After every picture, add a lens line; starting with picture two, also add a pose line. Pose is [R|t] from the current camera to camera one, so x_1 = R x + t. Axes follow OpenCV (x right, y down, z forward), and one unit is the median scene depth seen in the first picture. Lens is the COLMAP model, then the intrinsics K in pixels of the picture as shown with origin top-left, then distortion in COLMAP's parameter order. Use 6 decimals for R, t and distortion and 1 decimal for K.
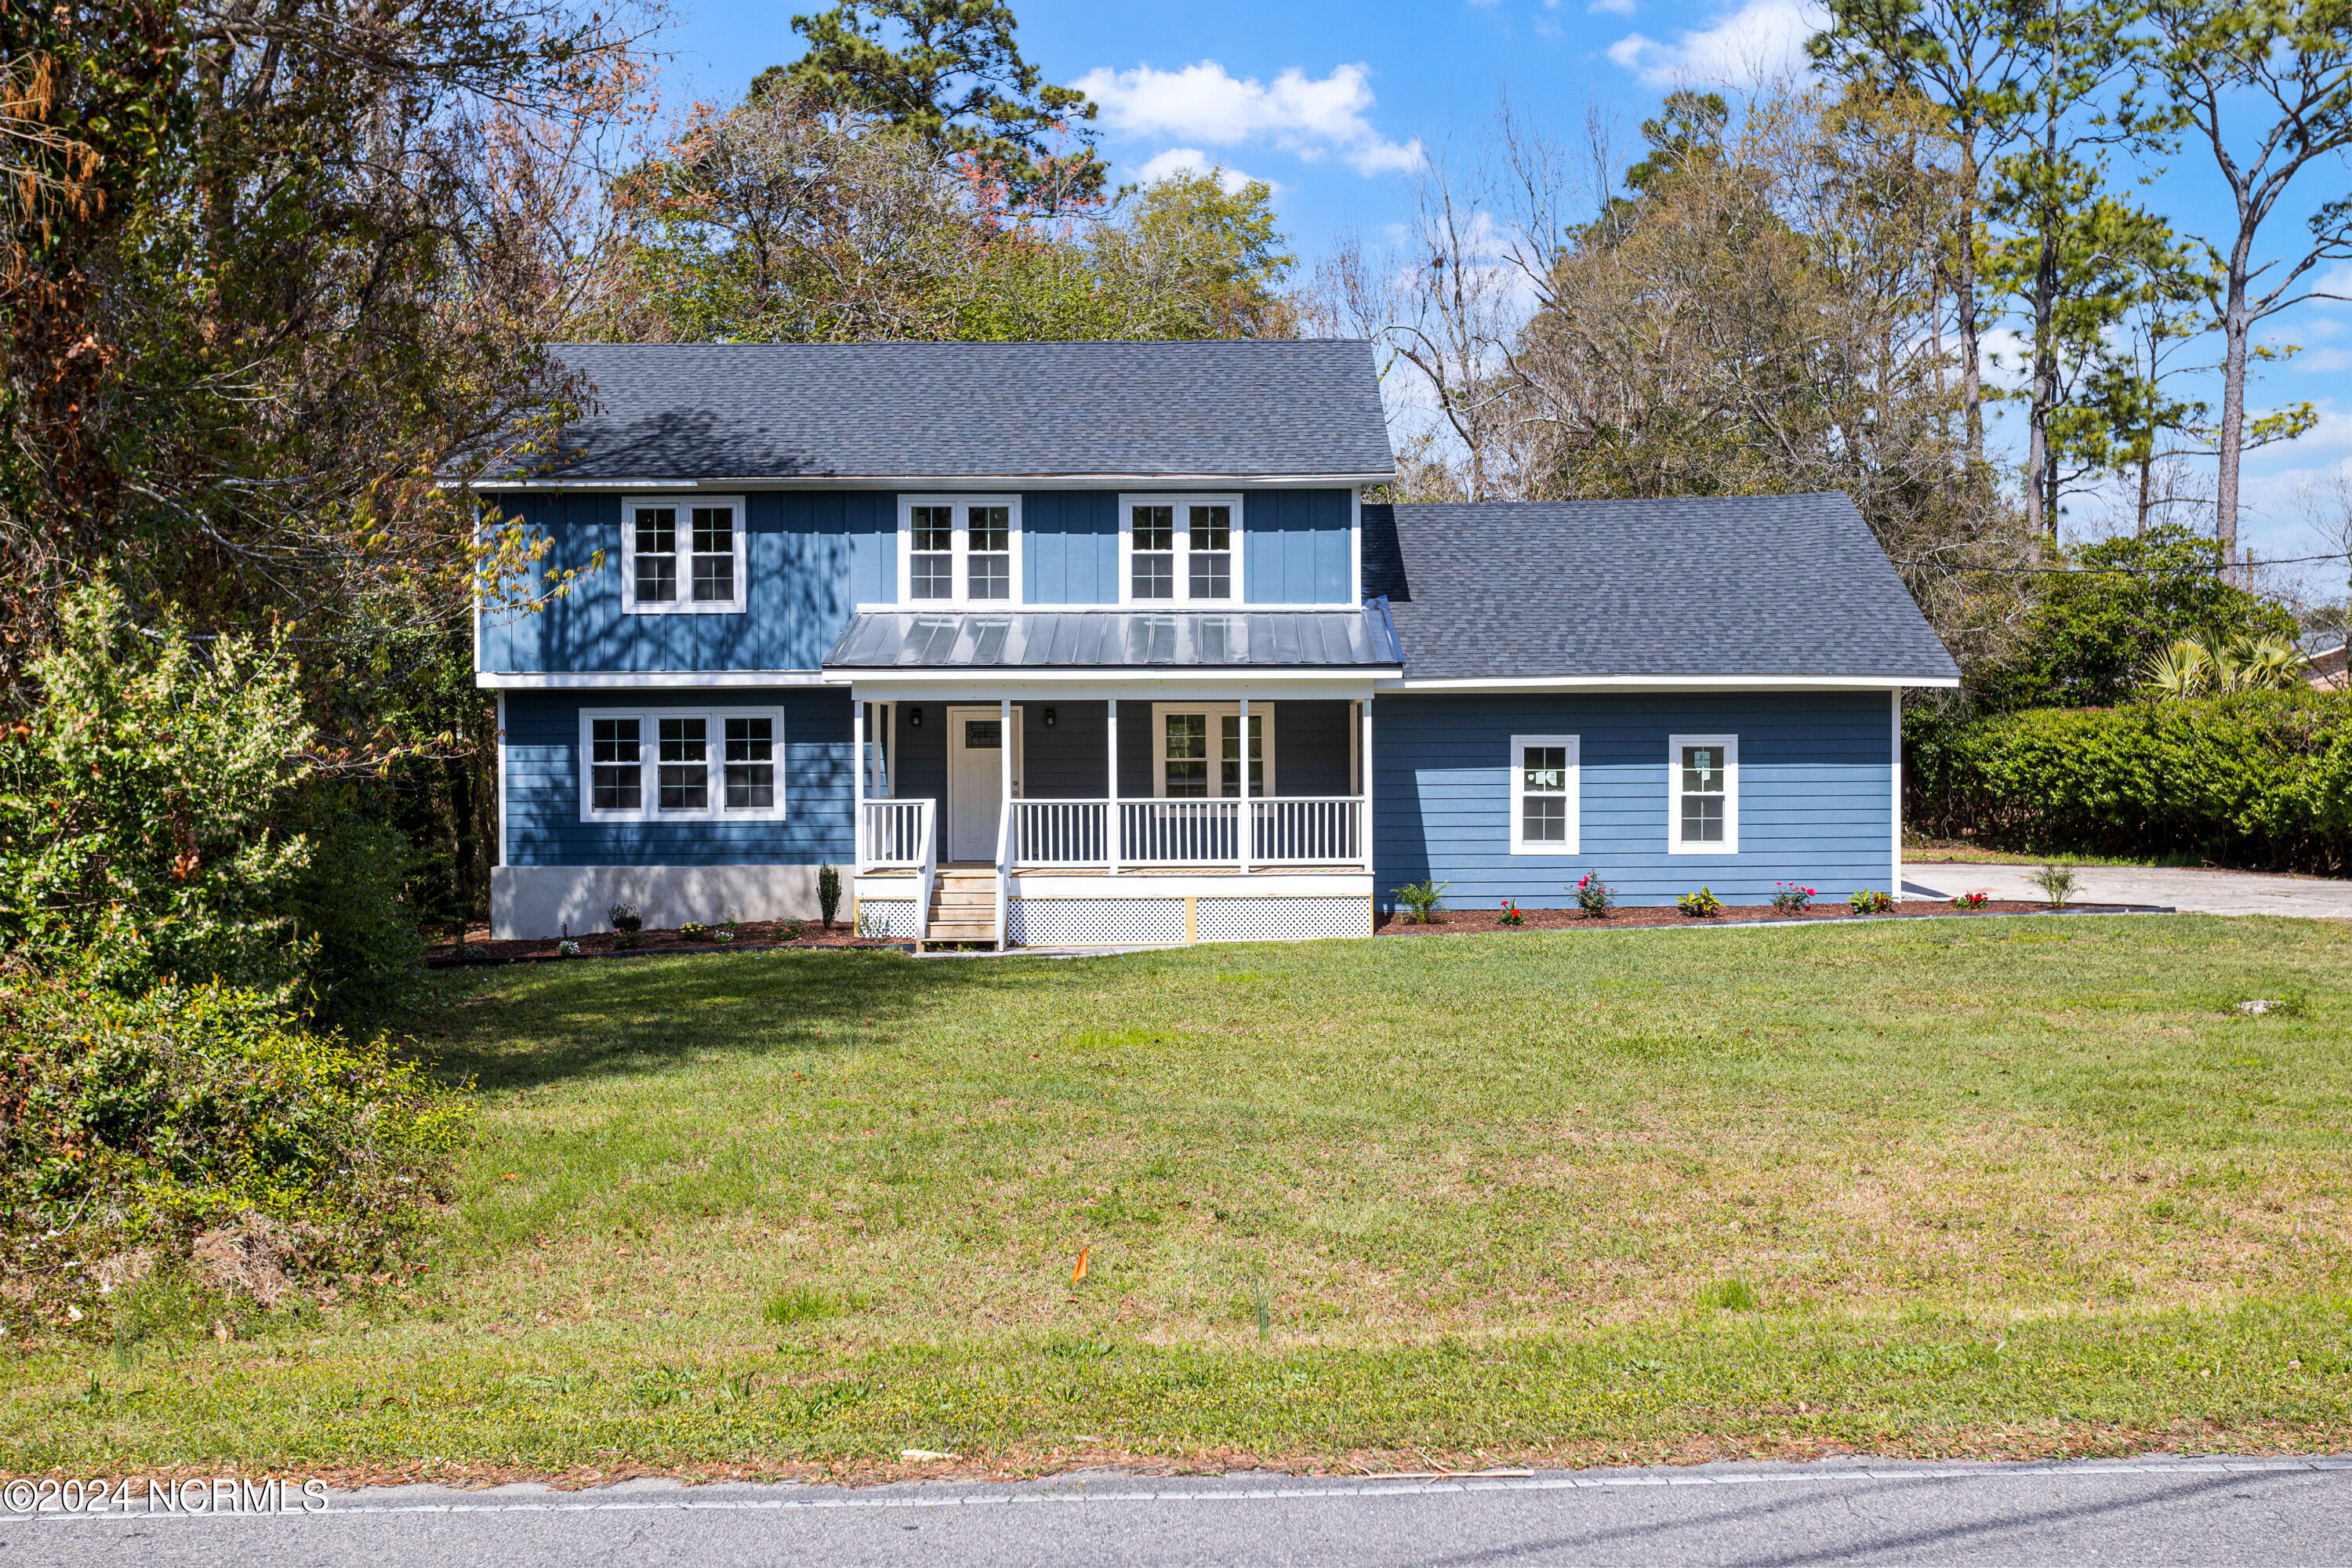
lens RADIAL K [[2628.2, 0, 1176.0], [0, 2628.2, 793.8], [0, 0, 1]] dist [-0.003787, 0.000000]
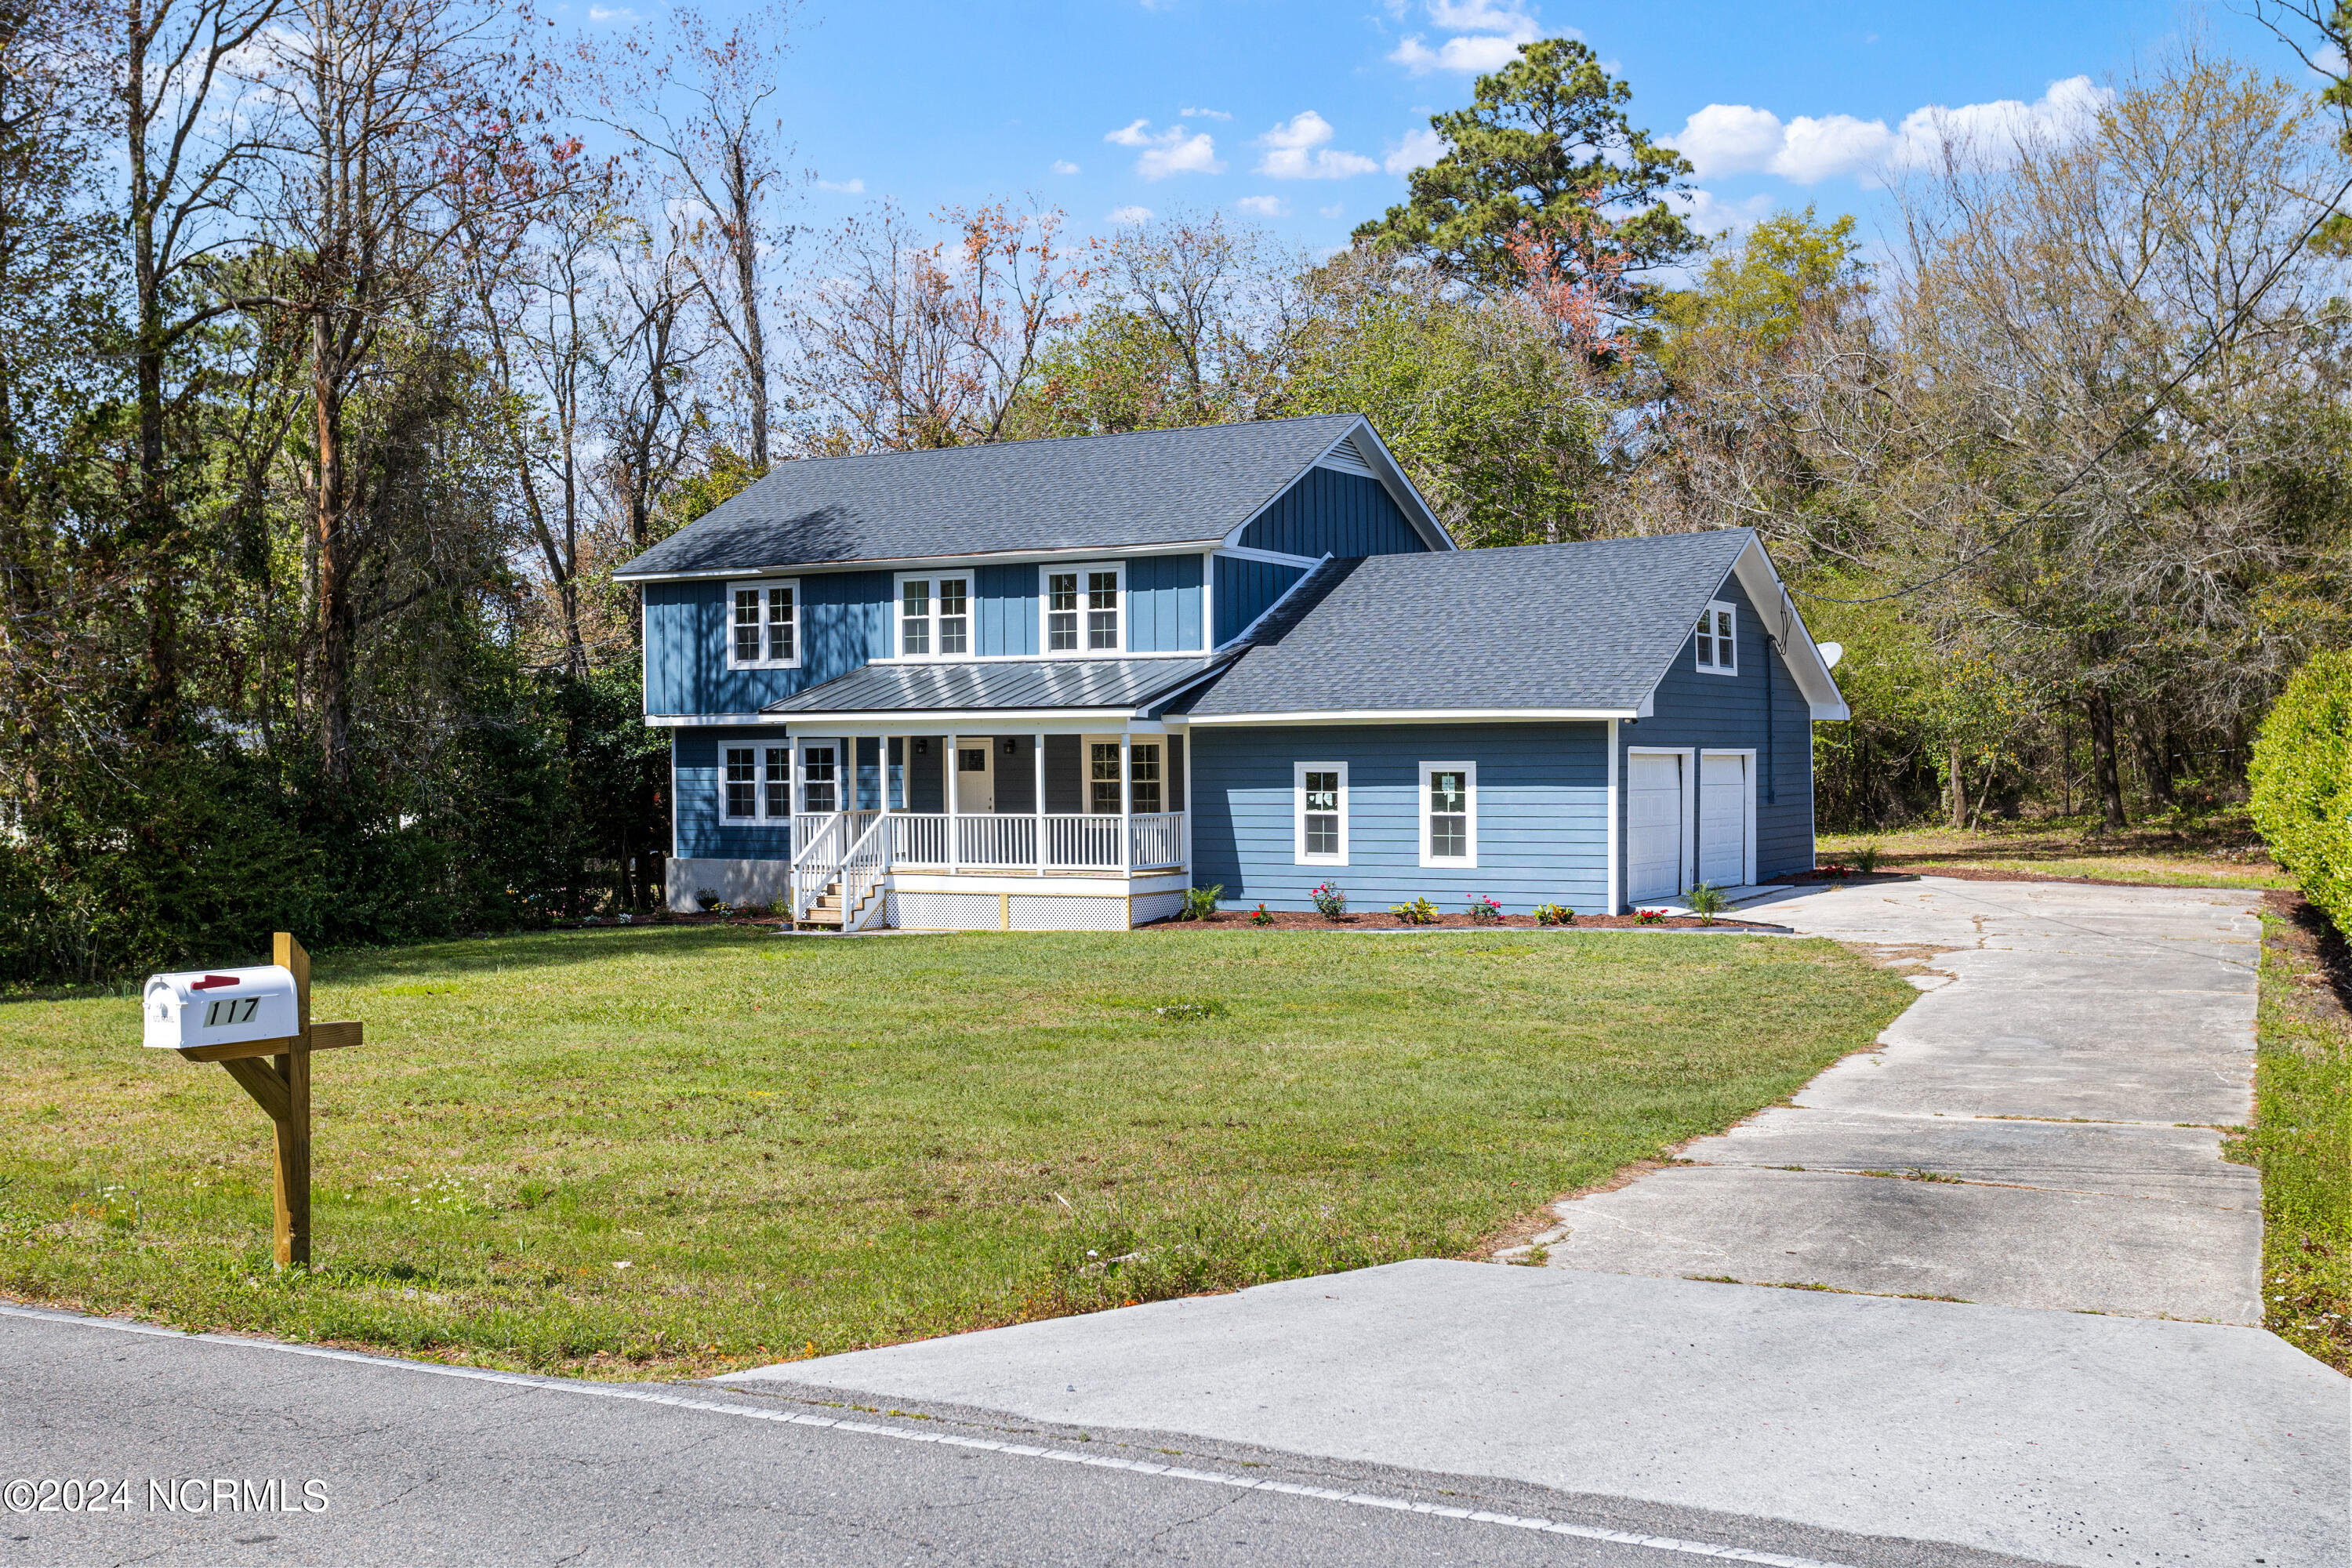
lens RADIAL K [[2564.8, 0, 1175.5], [0, 2564.8, 786.7], [0, 0, 1]] dist [0.113595, 0.000000]
pose [[0.854373, 0.004727, -0.519639, 0.657292], [-0.009846, 0.999926, -0.007093, -0.002657], [0.519567, 0.011176, 0.854357, 0.008282]]
